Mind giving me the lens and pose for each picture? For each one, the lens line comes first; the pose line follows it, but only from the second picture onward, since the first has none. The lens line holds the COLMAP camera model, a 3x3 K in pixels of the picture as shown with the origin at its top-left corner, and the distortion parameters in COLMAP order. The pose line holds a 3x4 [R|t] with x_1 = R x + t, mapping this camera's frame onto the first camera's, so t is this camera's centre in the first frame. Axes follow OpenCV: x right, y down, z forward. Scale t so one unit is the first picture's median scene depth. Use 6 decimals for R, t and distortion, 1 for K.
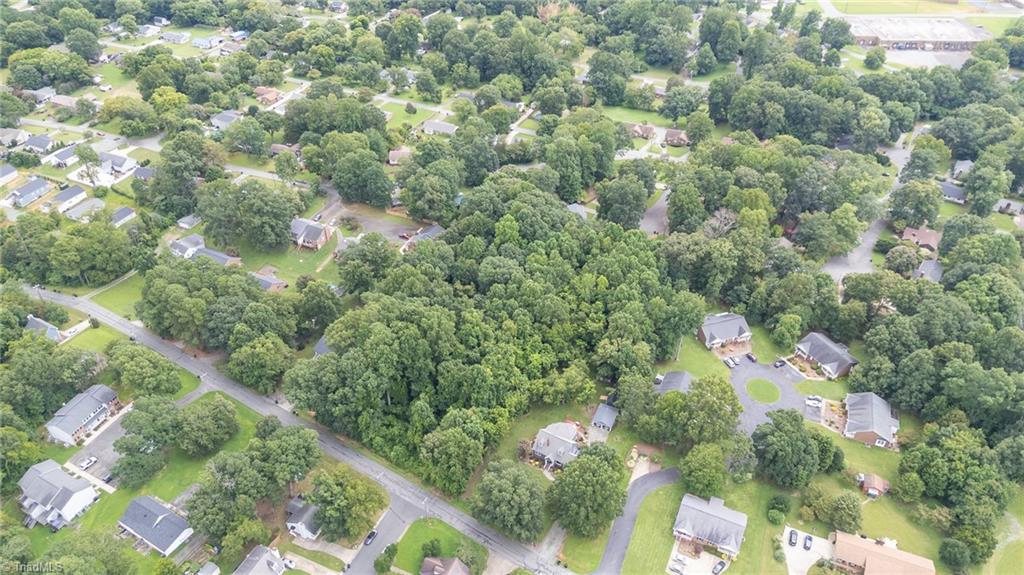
lens RADIAL K [[752.1, 0, 509.8], [0, 752.1, 288.6], [0, 0, 1]] dist [0.061572, -0.044975]
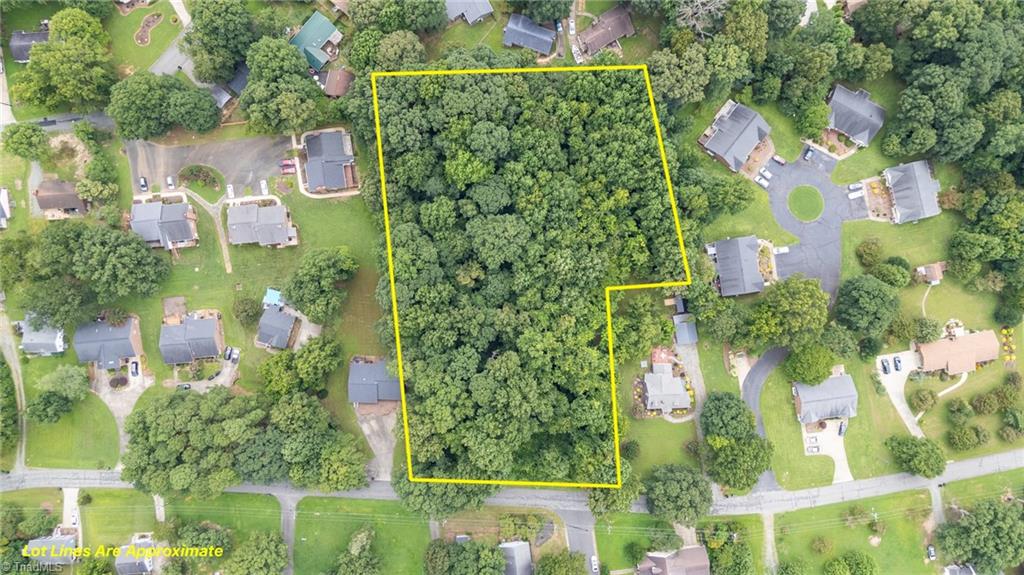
lens RADIAL K [[752.1, 0, 510.2], [0, 752.1, 286.9], [0, 0, 1]] dist [0.061572, -0.044975]
pose [[0.839963, -0.542416, 0.015737, -0.036303], [0.317385, 0.514599, 0.796527, -0.512277], [-0.440147, -0.664058, 0.604399, 0.387850]]
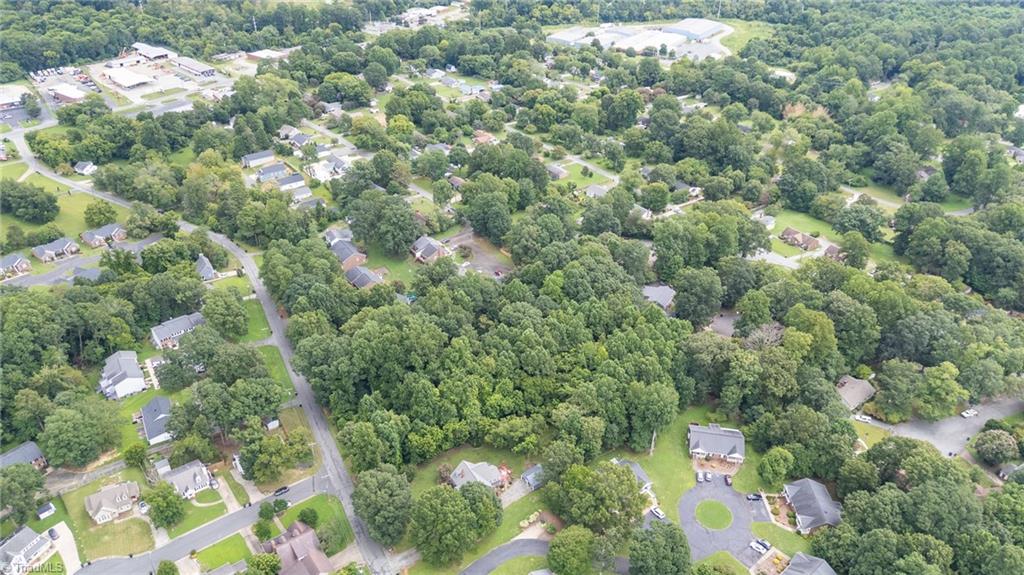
lens RADIAL K [[752.1, 0, 511.5], [0, 752.1, 285.4], [0, 0, 1]] dist [0.061572, -0.044975]
pose [[0.878625, 0.254595, -0.403980, 0.313118], [-0.294941, 0.954686, -0.039814, -0.015483], [0.375538, 0.154132, 0.913901, 0.022925]]
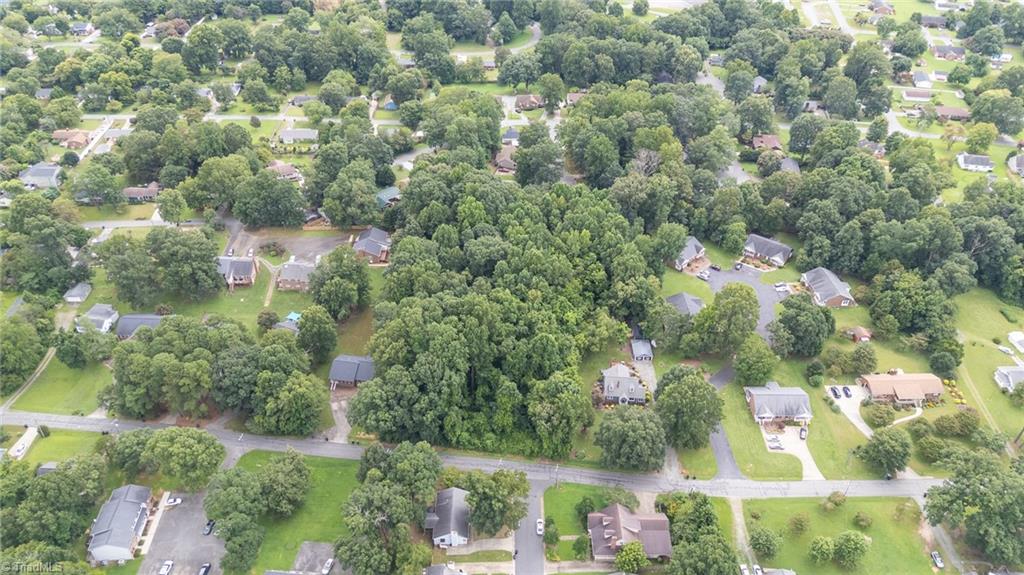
lens RADIAL K [[752.1, 0, 509.4], [0, 752.1, 290.2], [0, 0, 1]] dist [0.061572, -0.044975]
pose [[0.903466, -0.262670, 0.338752, -0.282921], [0.255970, 0.964485, 0.065185, -0.024438], [-0.343843, 0.027818, 0.938615, 0.025723]]
